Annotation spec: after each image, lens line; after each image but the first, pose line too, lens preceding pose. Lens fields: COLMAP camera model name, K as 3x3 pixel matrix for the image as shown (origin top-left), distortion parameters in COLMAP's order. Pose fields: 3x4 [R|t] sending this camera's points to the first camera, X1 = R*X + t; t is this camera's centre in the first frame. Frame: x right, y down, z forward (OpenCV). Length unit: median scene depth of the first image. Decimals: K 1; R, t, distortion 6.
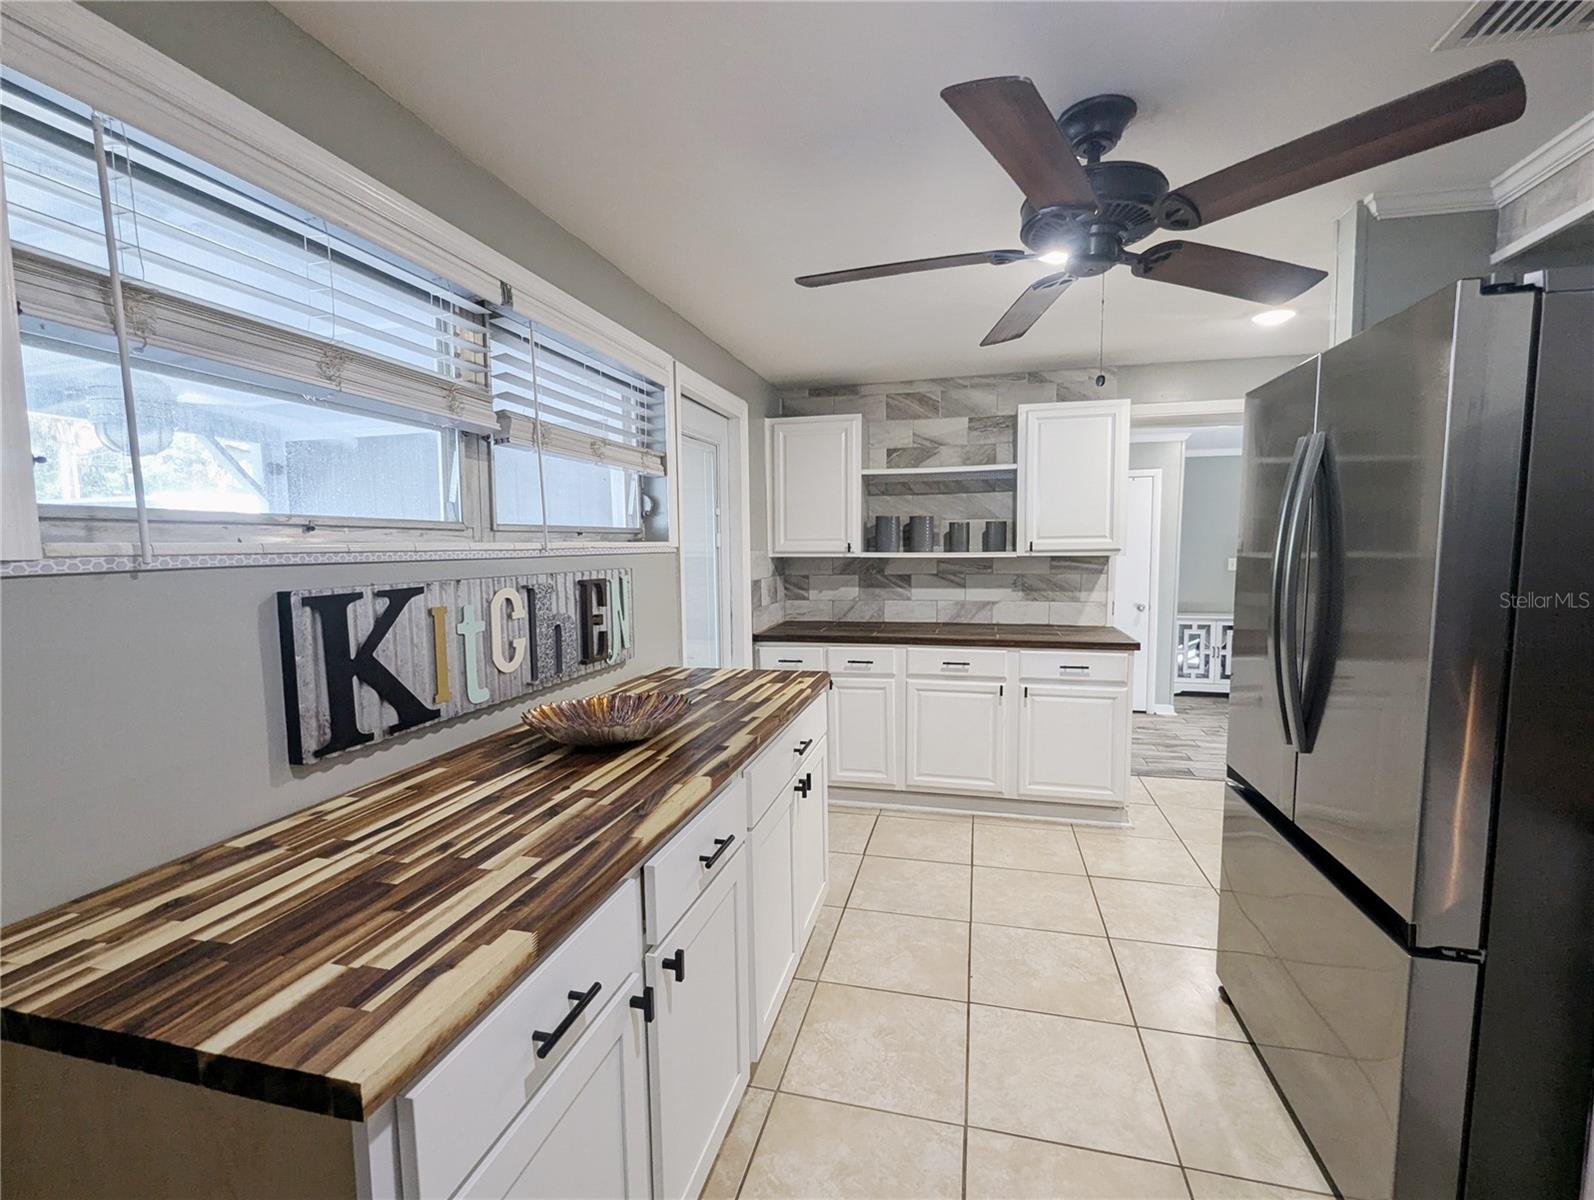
lens RADIAL K [[681.8, 0, 799.3], [0, 681.8, 601.8], [0, 0, 1]] dist [-0.000627, -0.000787]
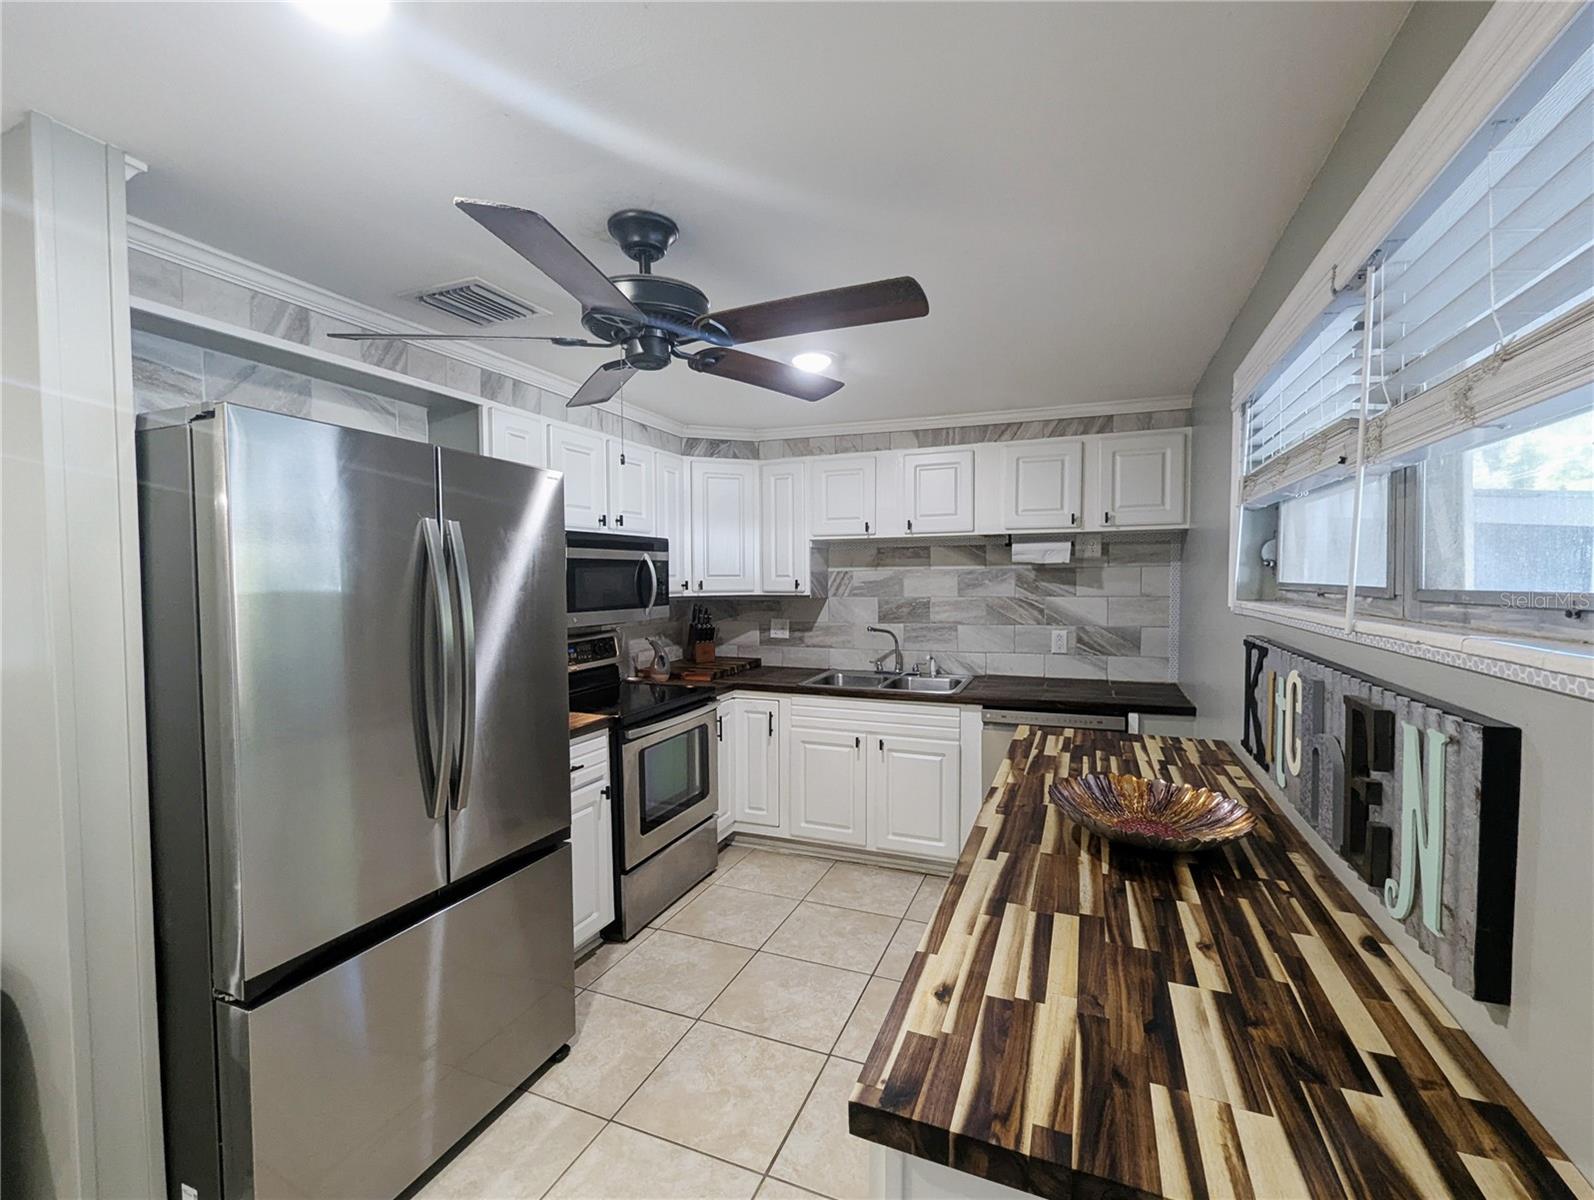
lens RADIAL K [[681.8, 0, 800.2], [0, 681.8, 603.1], [0, 0, 1]] dist [-0.000627, -0.000787]
pose [[-0.989715, 0.010884, 0.142639, 0.044898], [0.028548, 0.992072, 0.122387, -0.278427], [-0.140176, 0.125200, -0.982179, 2.401254]]
